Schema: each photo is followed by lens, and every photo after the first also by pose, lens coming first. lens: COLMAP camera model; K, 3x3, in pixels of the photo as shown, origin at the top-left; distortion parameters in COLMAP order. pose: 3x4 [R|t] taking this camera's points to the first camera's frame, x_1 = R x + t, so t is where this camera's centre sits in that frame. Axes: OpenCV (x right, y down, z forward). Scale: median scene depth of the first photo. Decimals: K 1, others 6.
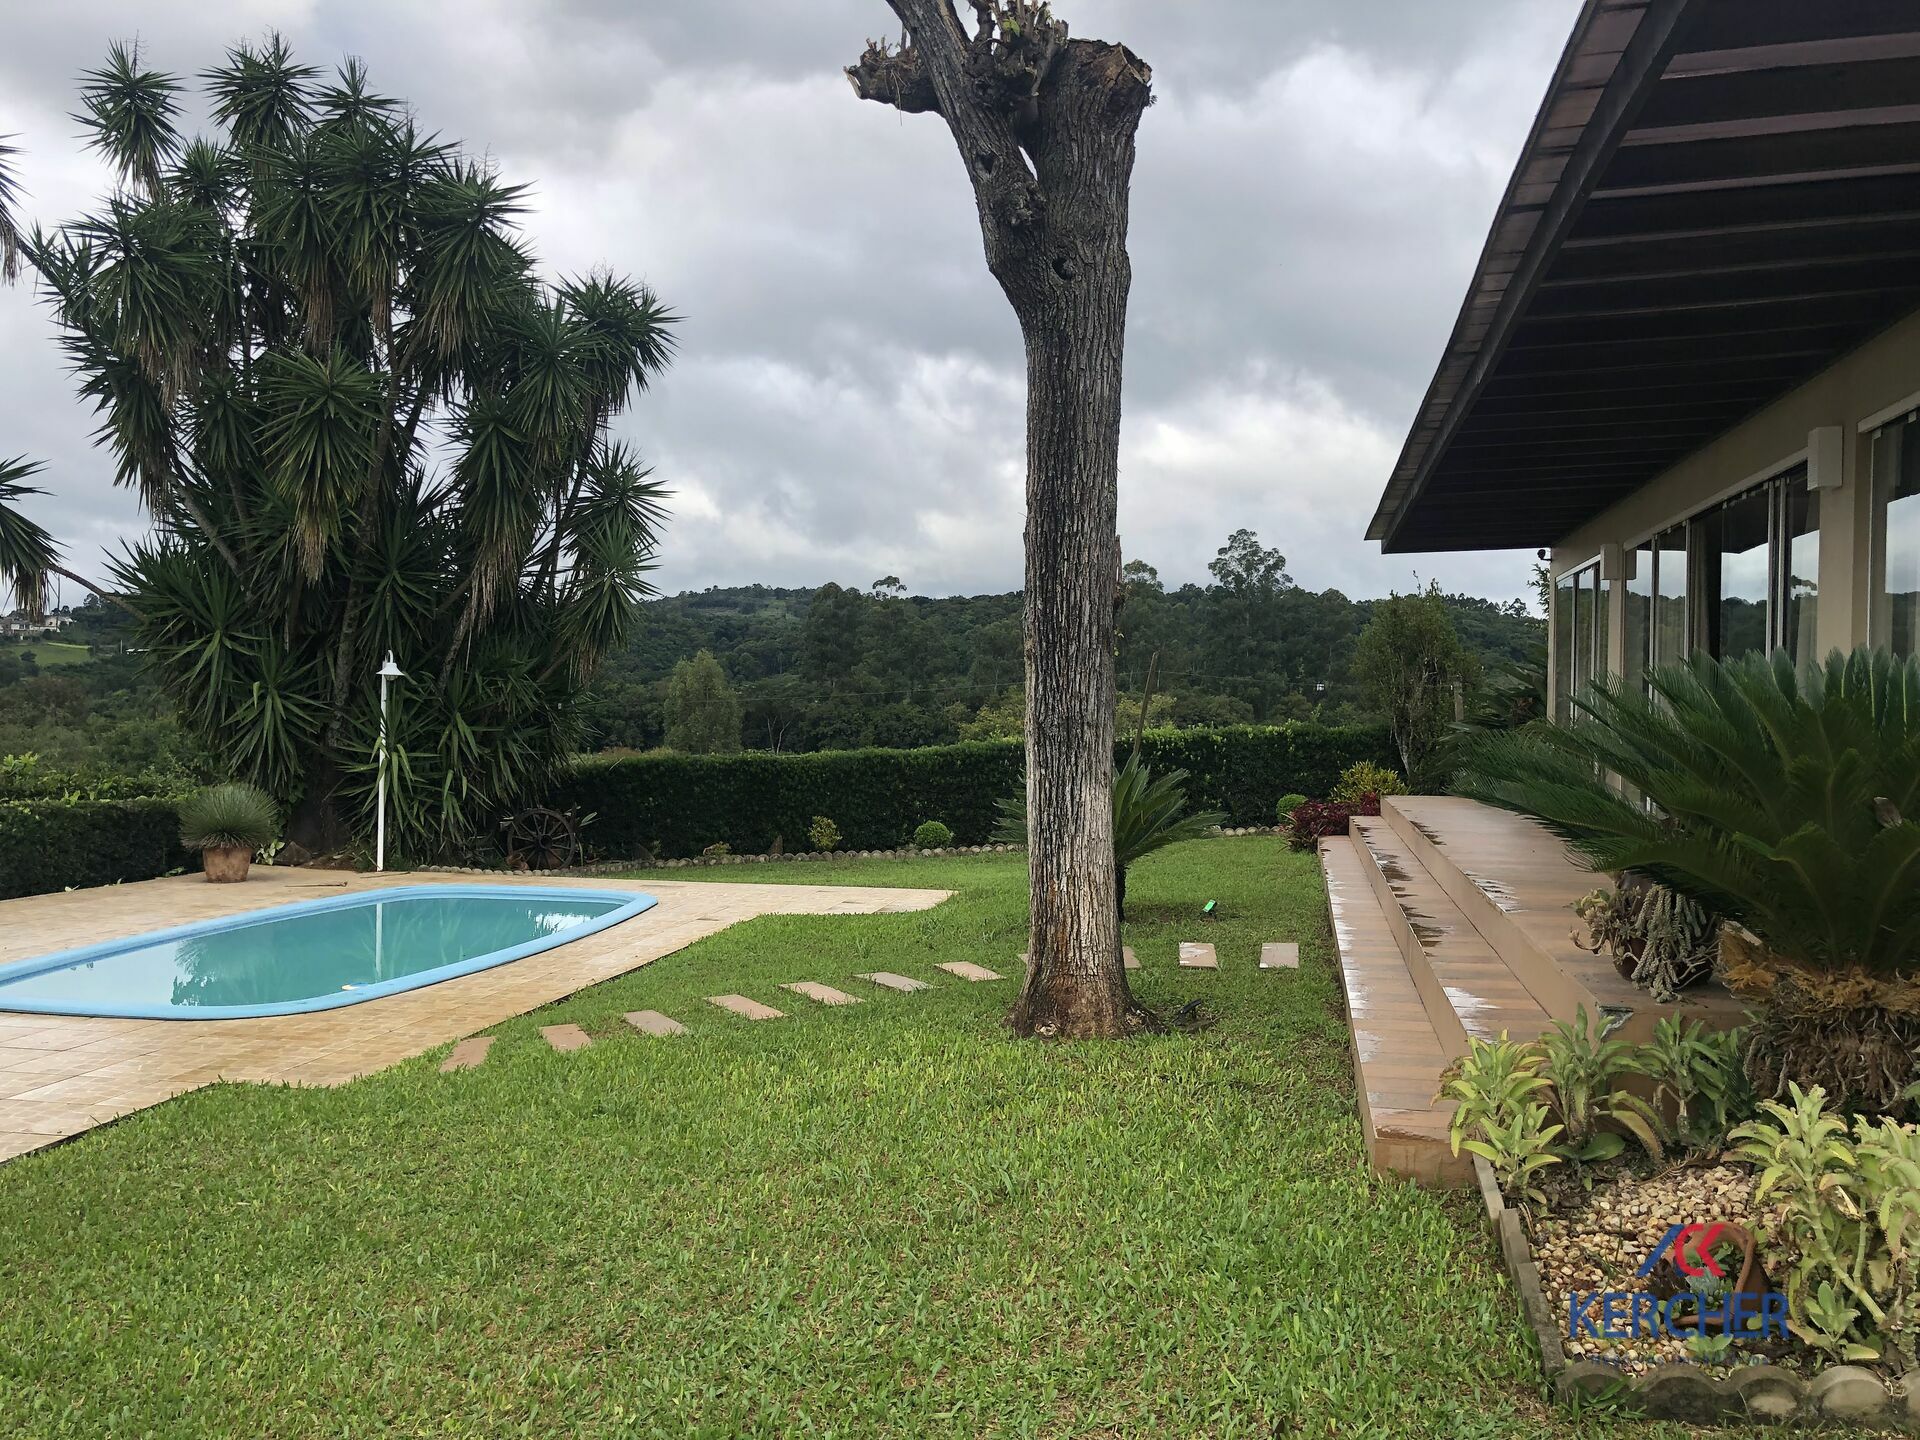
lens RADIAL K [[1552.7, 0, 960.0], [0, 1552.7, 720.0], [0, 0, 1]] dist [0.040360, -0.051843]
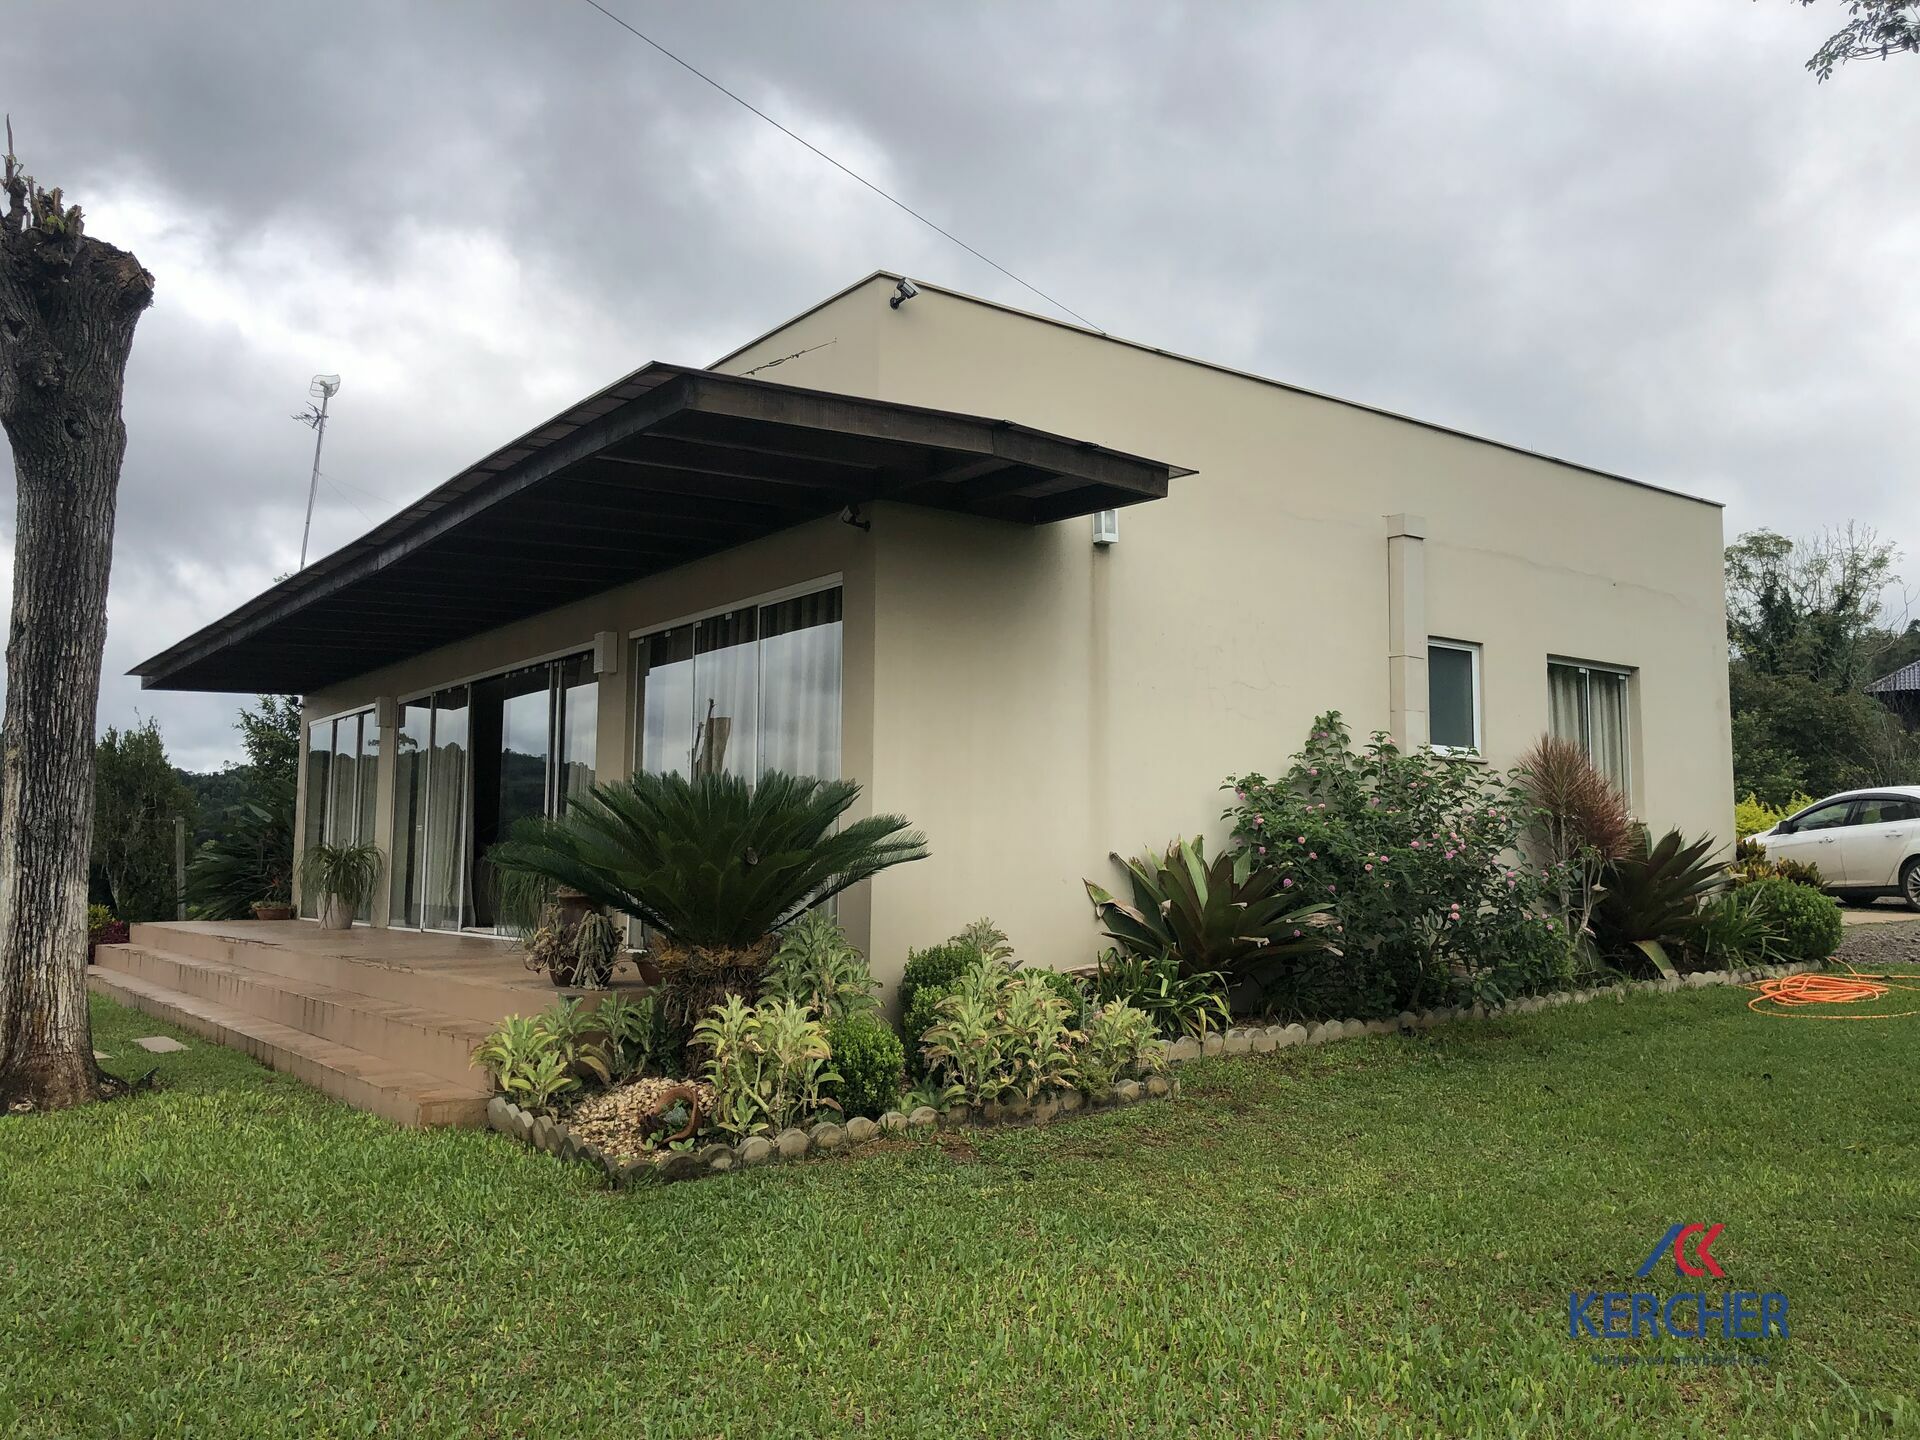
lens RADIAL K [[1552.7, 0, 960.0], [0, 1552.7, 720.0], [0, 0, 1]] dist [0.040360, -0.051843]
pose [[0.665467, 0.060420, 0.743978, -0.255219], [0.011144, 0.995803, -0.090839, 0.027076], [-0.746344, 0.068741, 0.662001, -0.176554]]
